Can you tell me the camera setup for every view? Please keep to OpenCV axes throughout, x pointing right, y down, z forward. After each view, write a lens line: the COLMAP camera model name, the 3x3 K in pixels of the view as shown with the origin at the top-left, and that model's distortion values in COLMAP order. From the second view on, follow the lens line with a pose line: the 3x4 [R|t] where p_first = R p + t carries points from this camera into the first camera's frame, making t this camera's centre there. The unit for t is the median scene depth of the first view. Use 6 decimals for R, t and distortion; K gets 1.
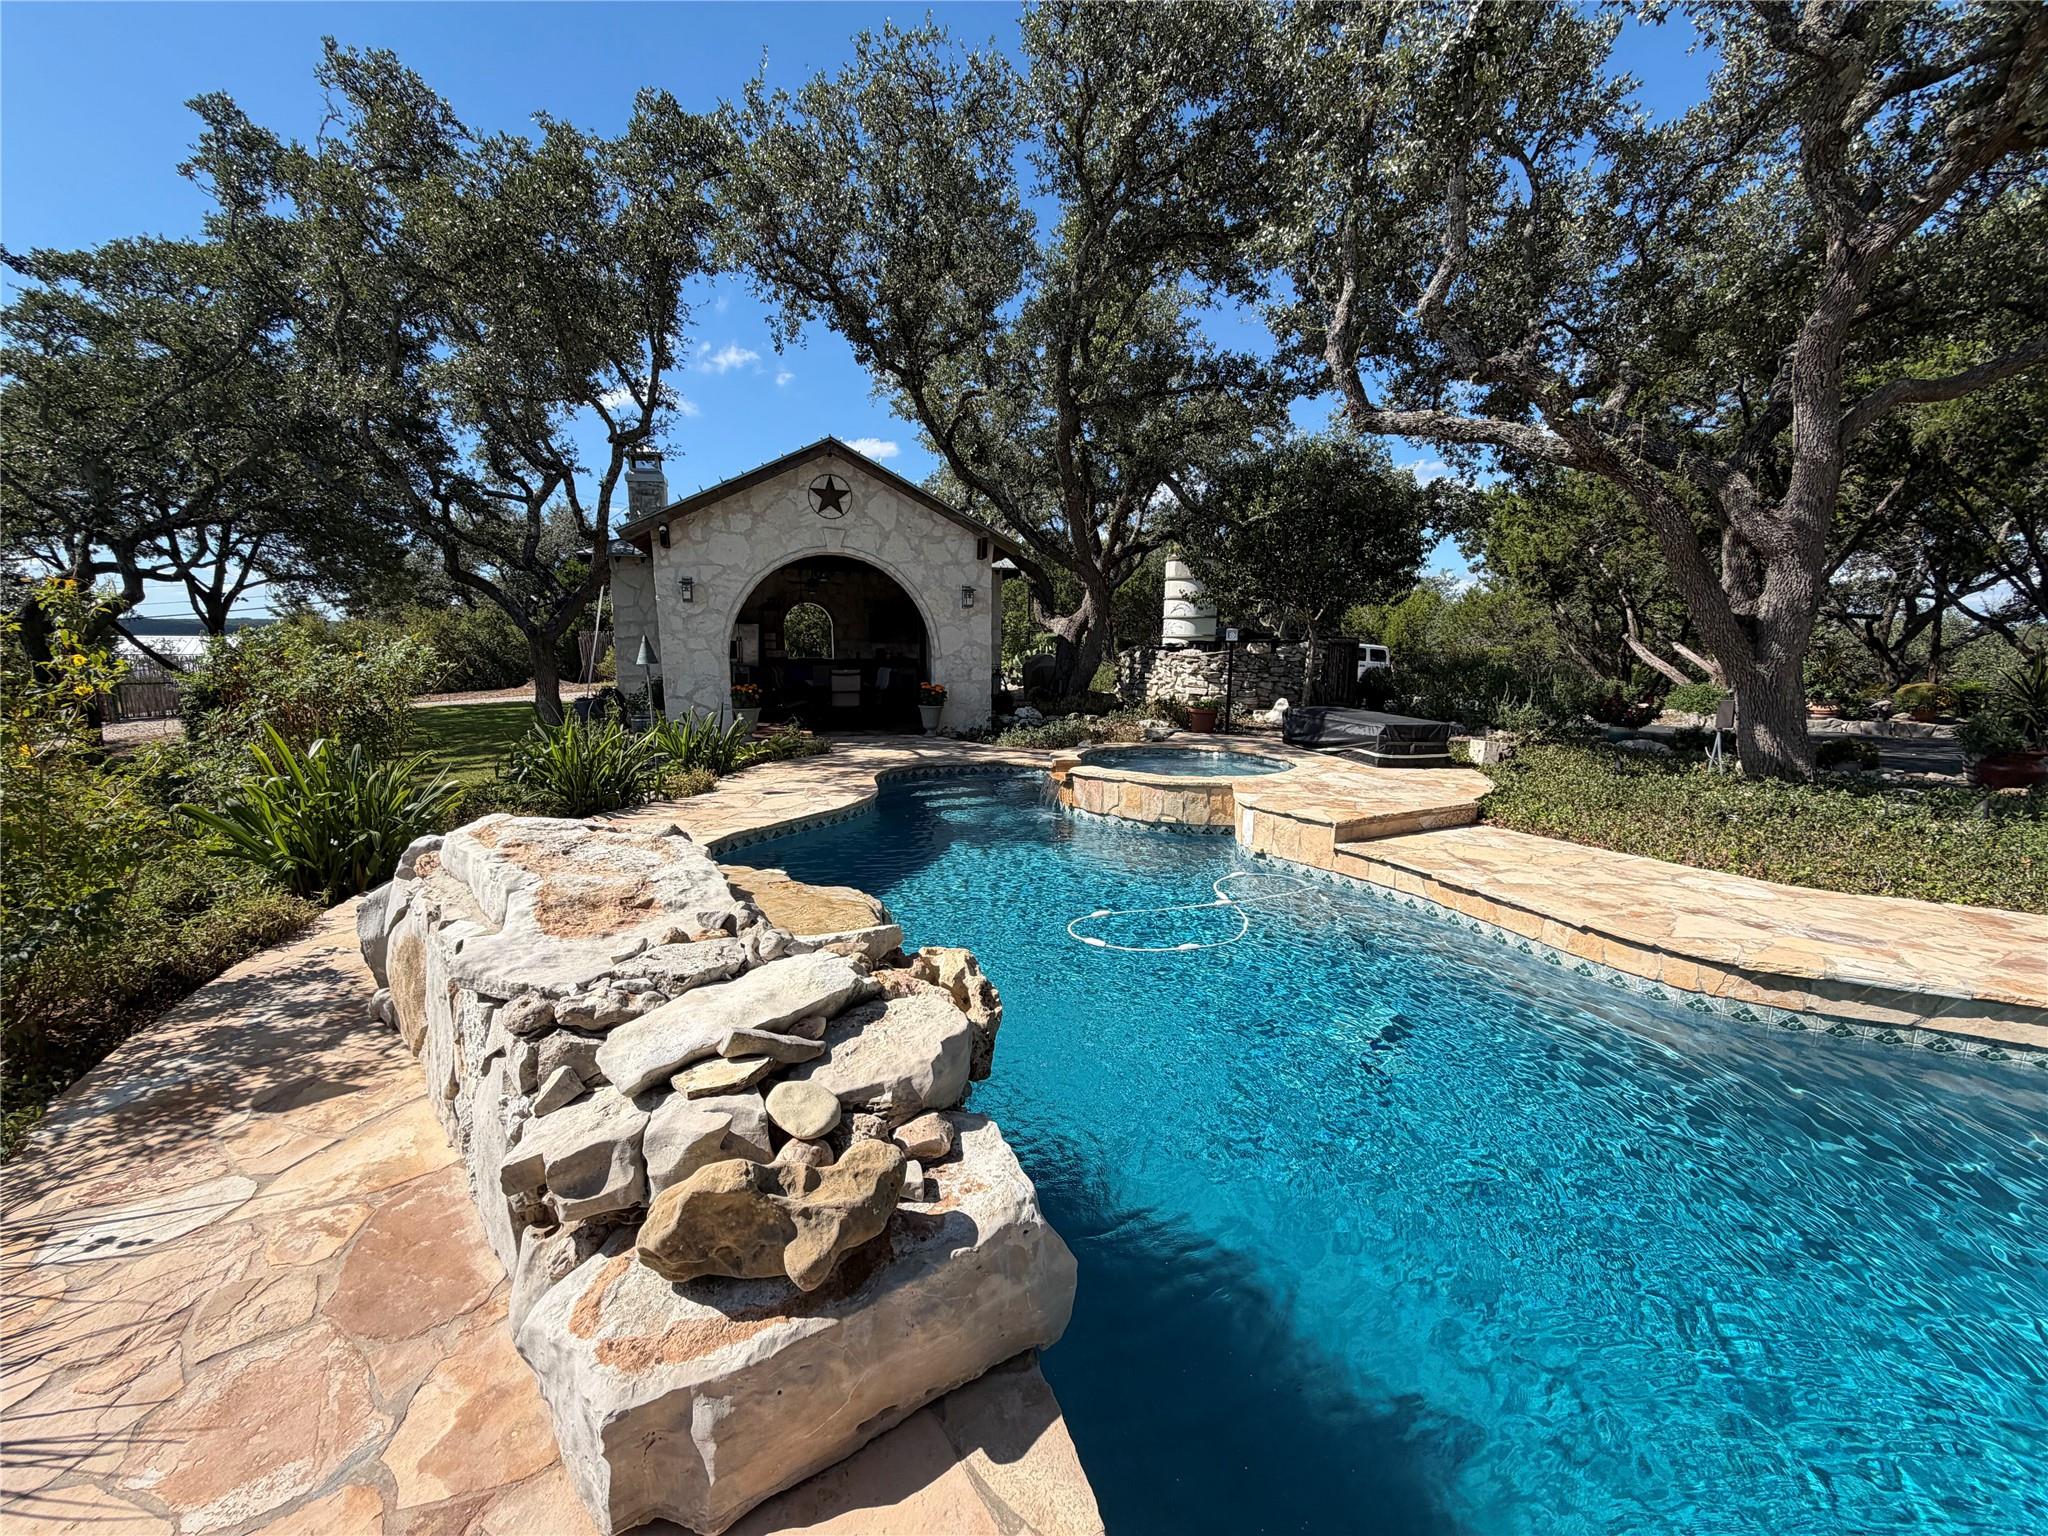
lens RADIAL K [[815.3, 0, 1024.0], [0, 815.3, 768.0], [0, 0, 1]] dist [-0.000606, 0.000155]
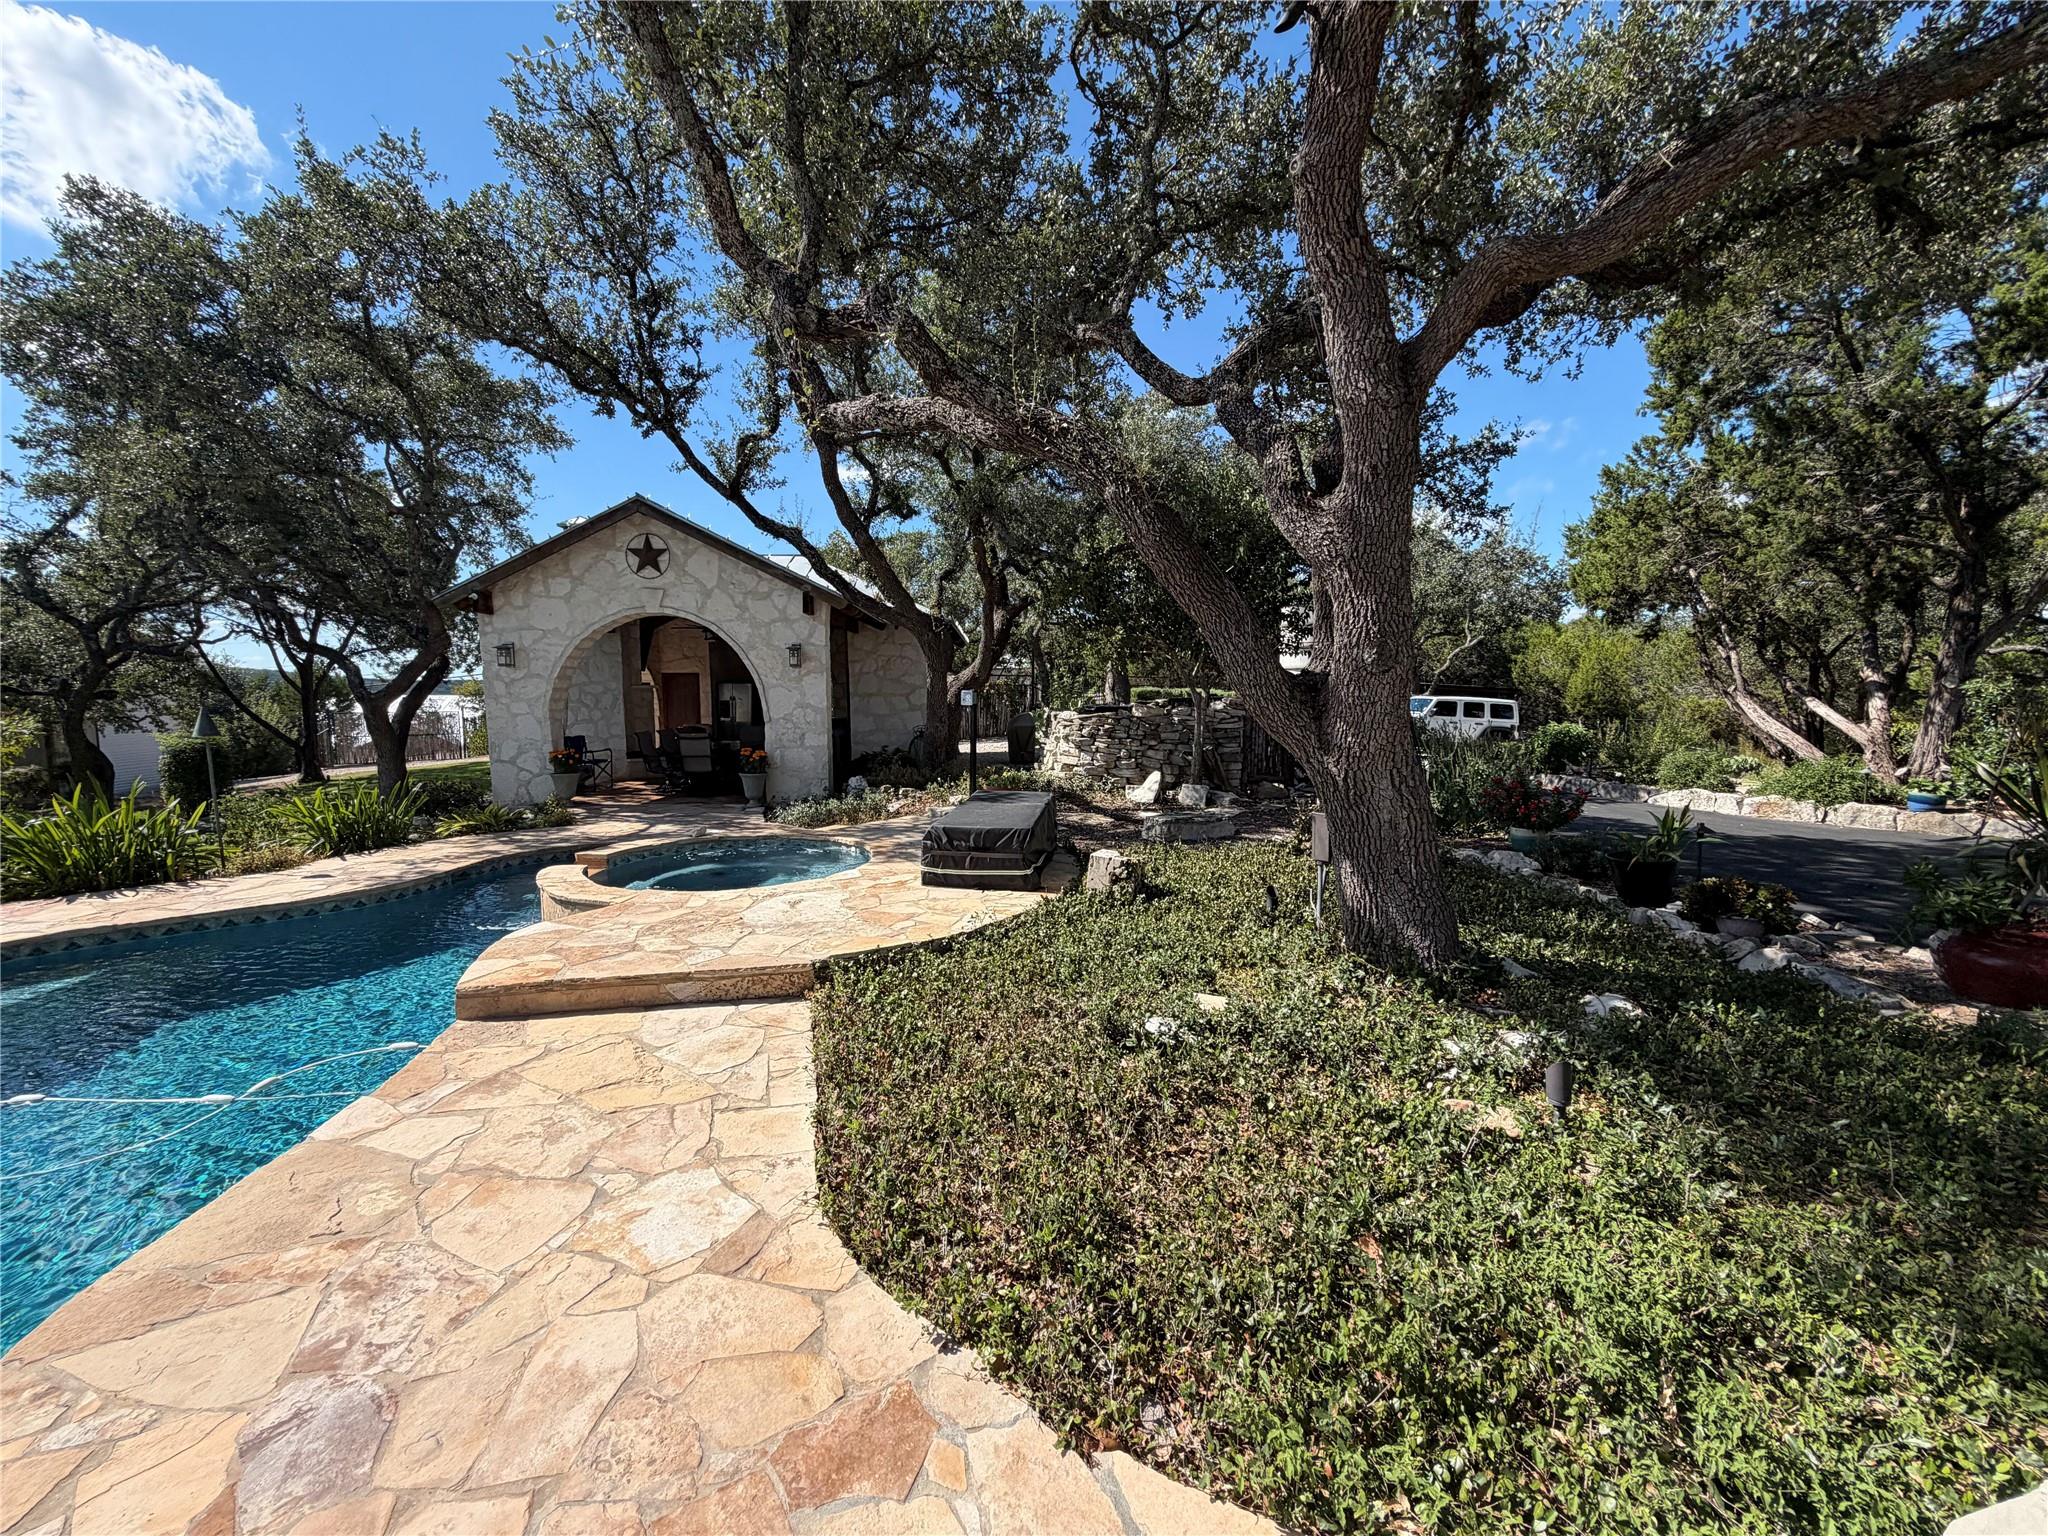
lens RADIAL K [[815.3, 0, 1024.0], [0, 815.3, 768.0], [0, 0, 1]] dist [-0.000606, 0.000155]
pose [[0.964290, 0.016700, -0.264321, 0.433274], [-0.033335, 0.997726, -0.058576, -0.039563], [0.262742, 0.065295, 0.962654, 0.197118]]
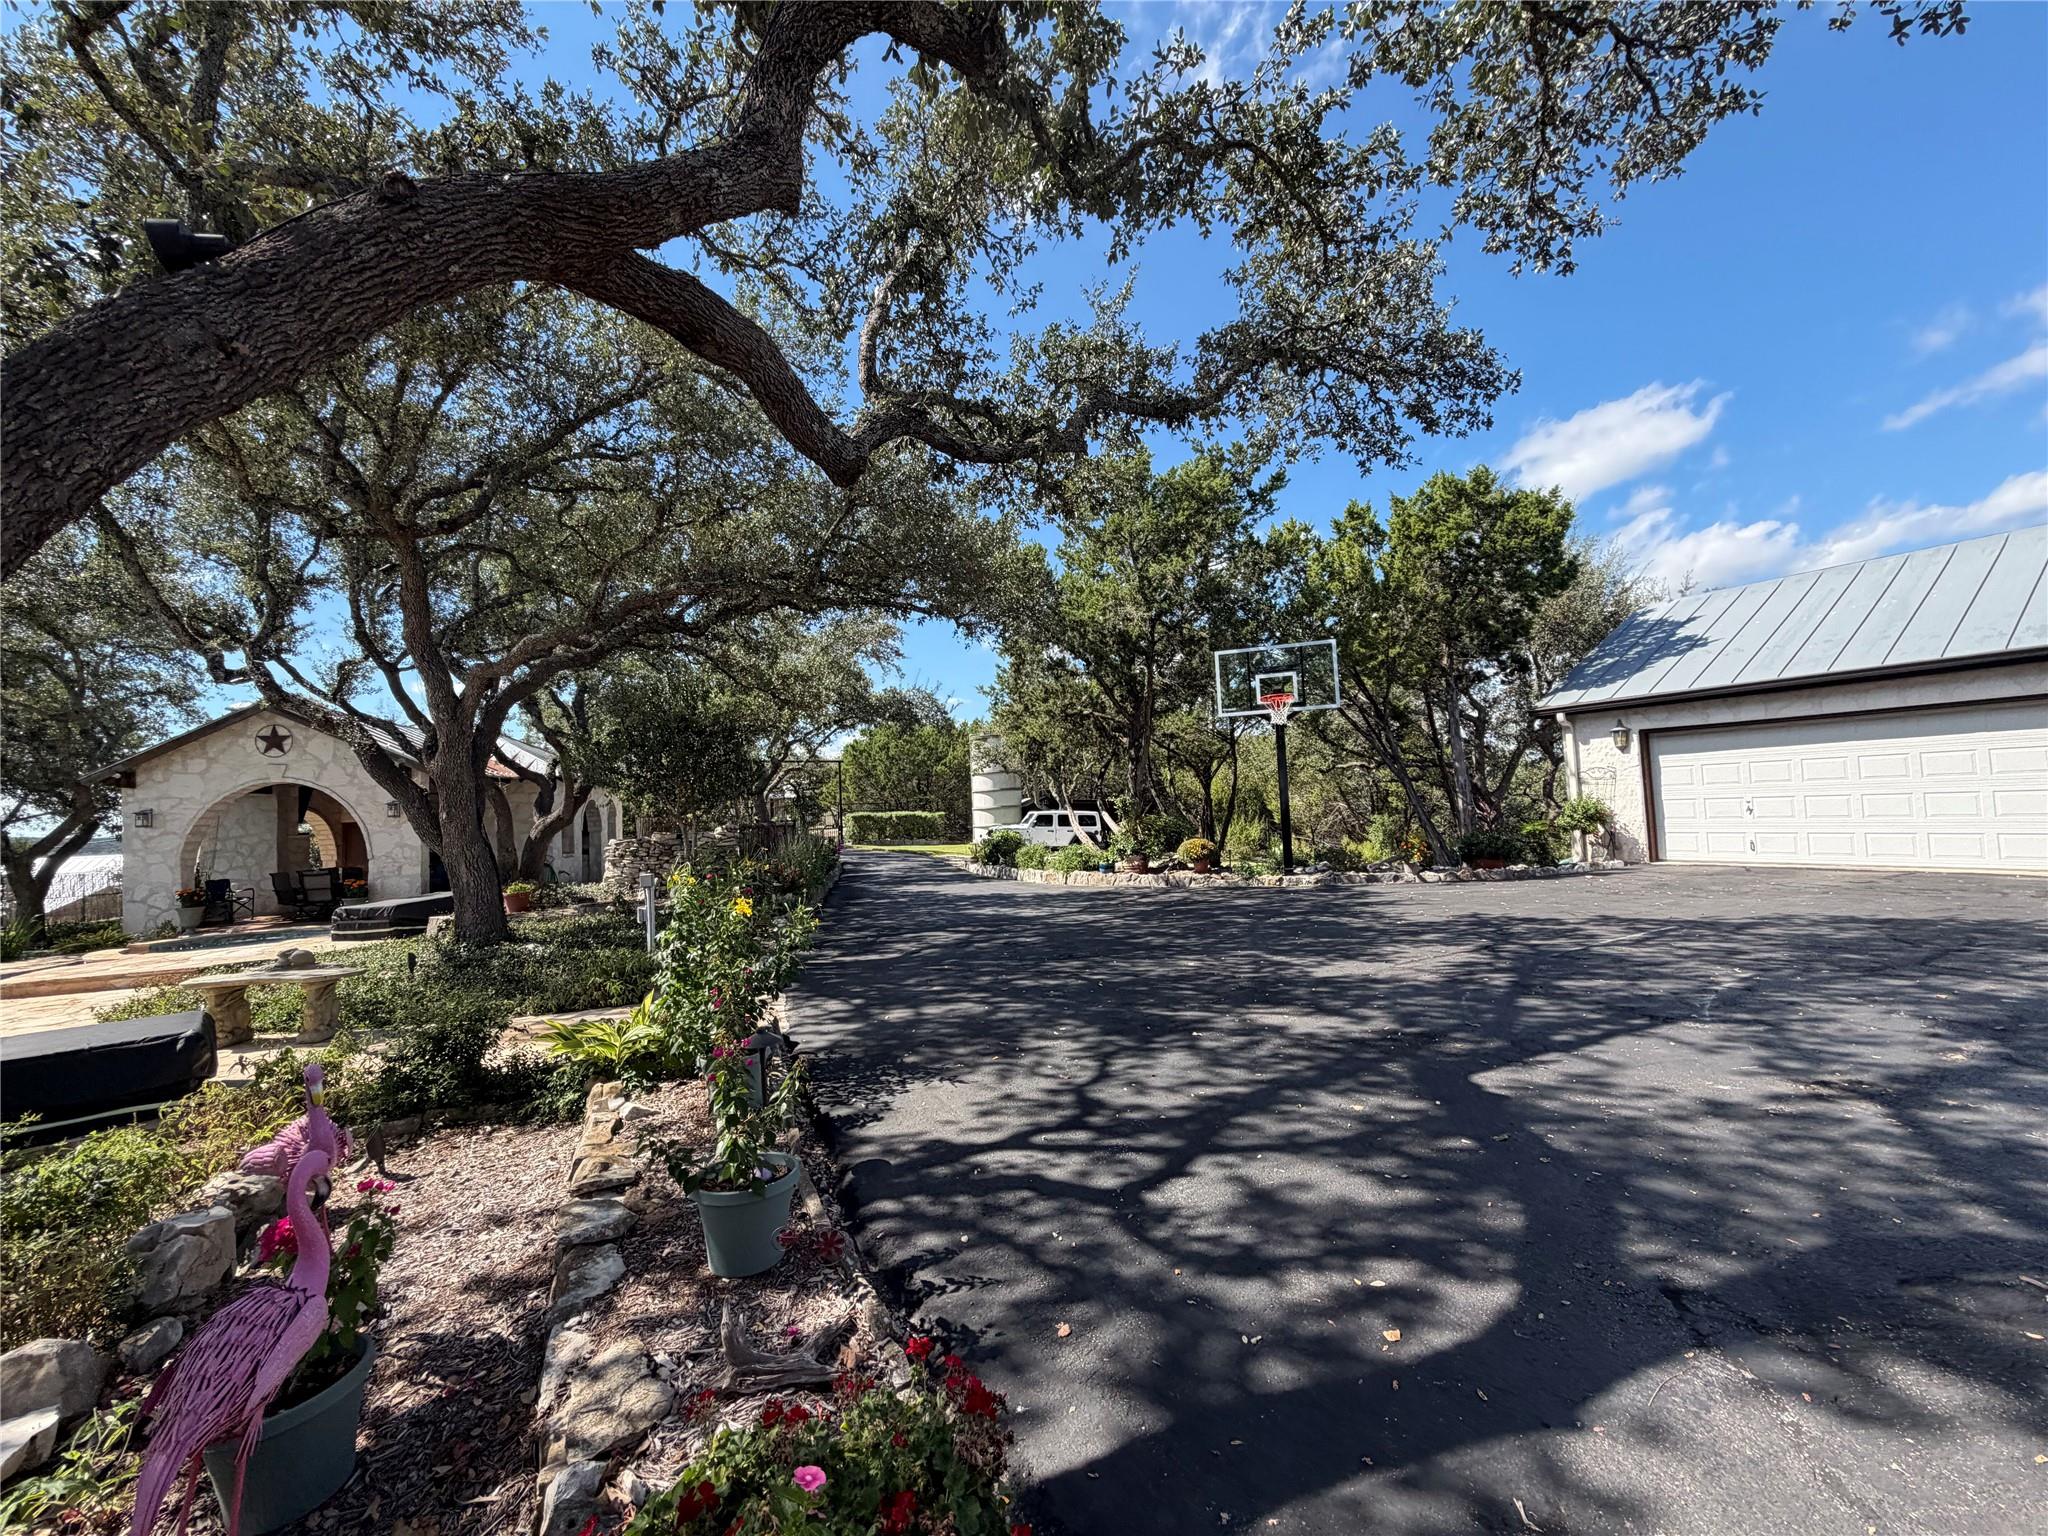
lens RADIAL K [[815.3, 0, 1024.0], [0, 815.3, 768.0], [0, 0, 1]] dist [-0.000606, 0.000155]
pose [[0.994824, -0.057816, -0.083567, 1.026466], [0.039545, 0.977807, -0.205744, 0.025209], [0.093607, 0.201374, 0.975031, -0.148339]]
